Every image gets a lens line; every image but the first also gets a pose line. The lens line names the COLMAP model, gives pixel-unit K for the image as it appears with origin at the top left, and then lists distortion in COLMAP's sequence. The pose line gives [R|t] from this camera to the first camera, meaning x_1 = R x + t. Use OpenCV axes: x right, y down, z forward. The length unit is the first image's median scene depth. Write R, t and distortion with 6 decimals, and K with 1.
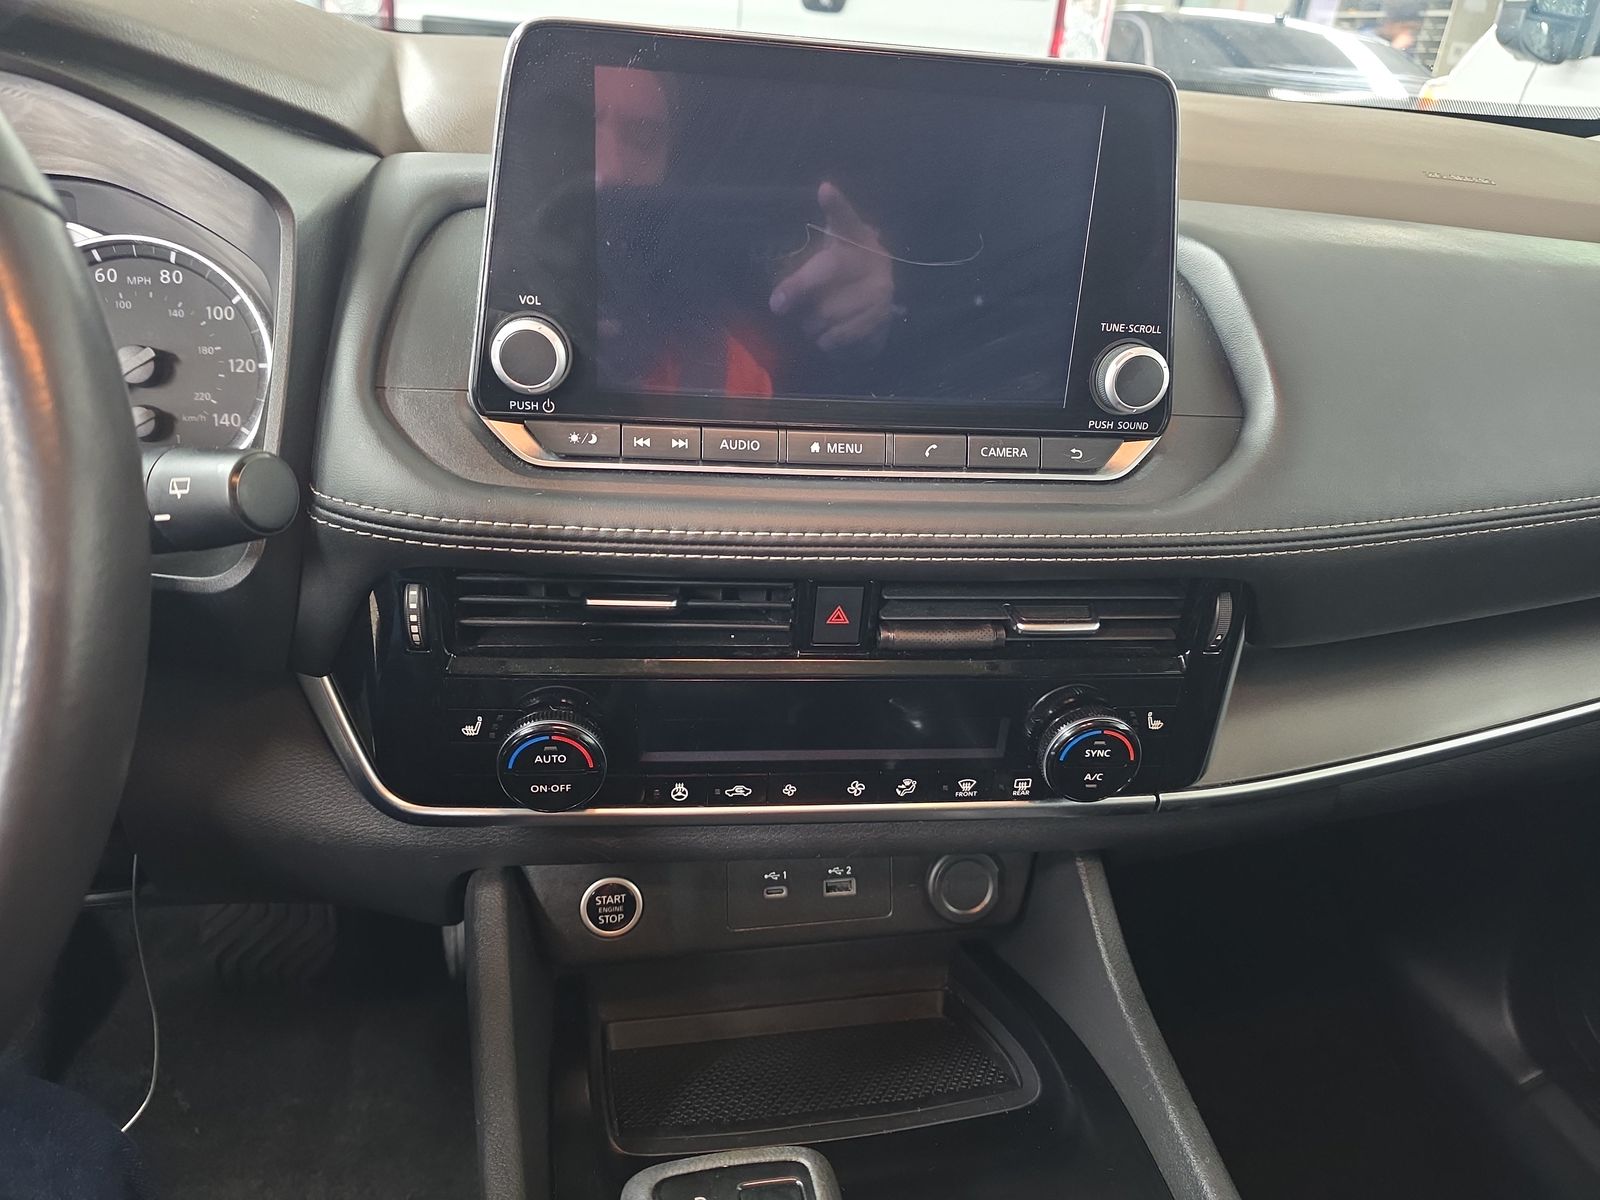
lens RADIAL K [[1065.3, 0, 800.0], [0, 1065.3, 600.0], [0, 0, 1]] dist [0.056196, -0.060826]
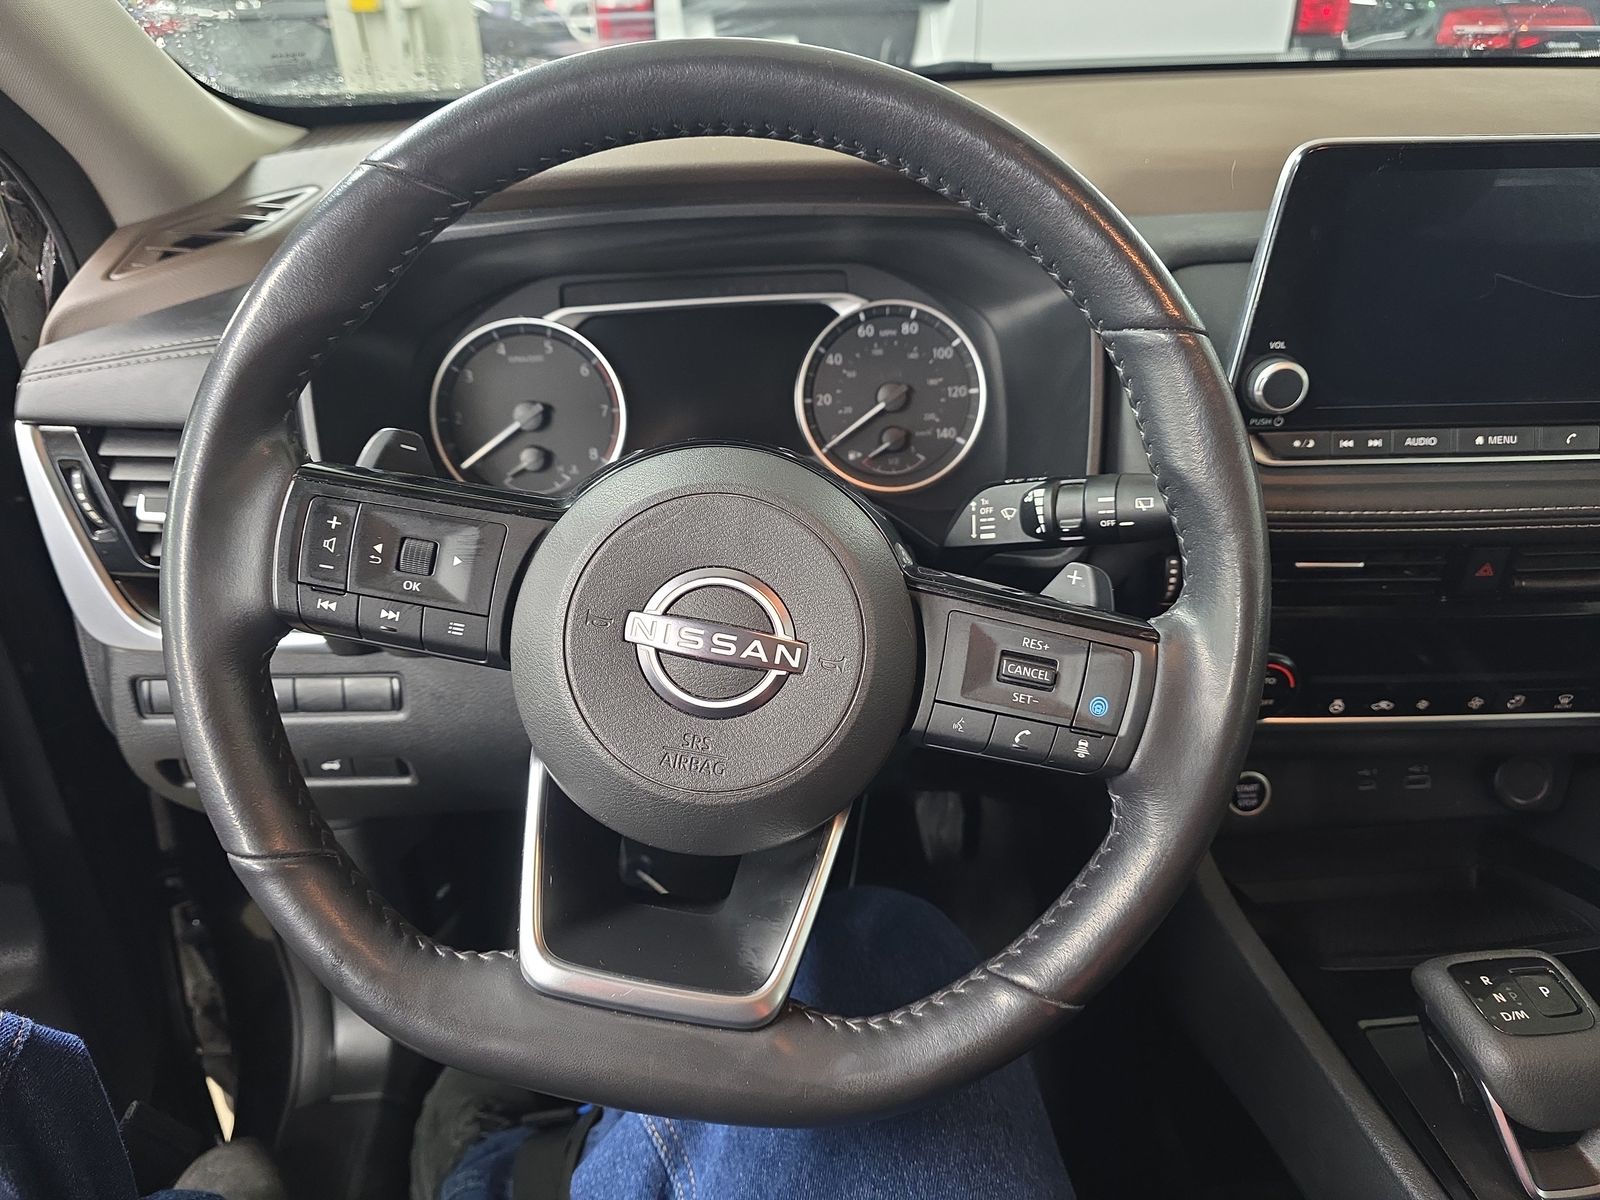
lens RADIAL K [[1065.3, 0, 800.0], [0, 1065.3, 600.0], [0, 0, 1]] dist [0.056196, -0.060826]
pose [[0.990088, -0.020530, -0.138941, -0.561023], [0.029754, 0.997465, 0.064643, -0.053609], [0.137262, -0.068137, 0.988189, -0.376612]]
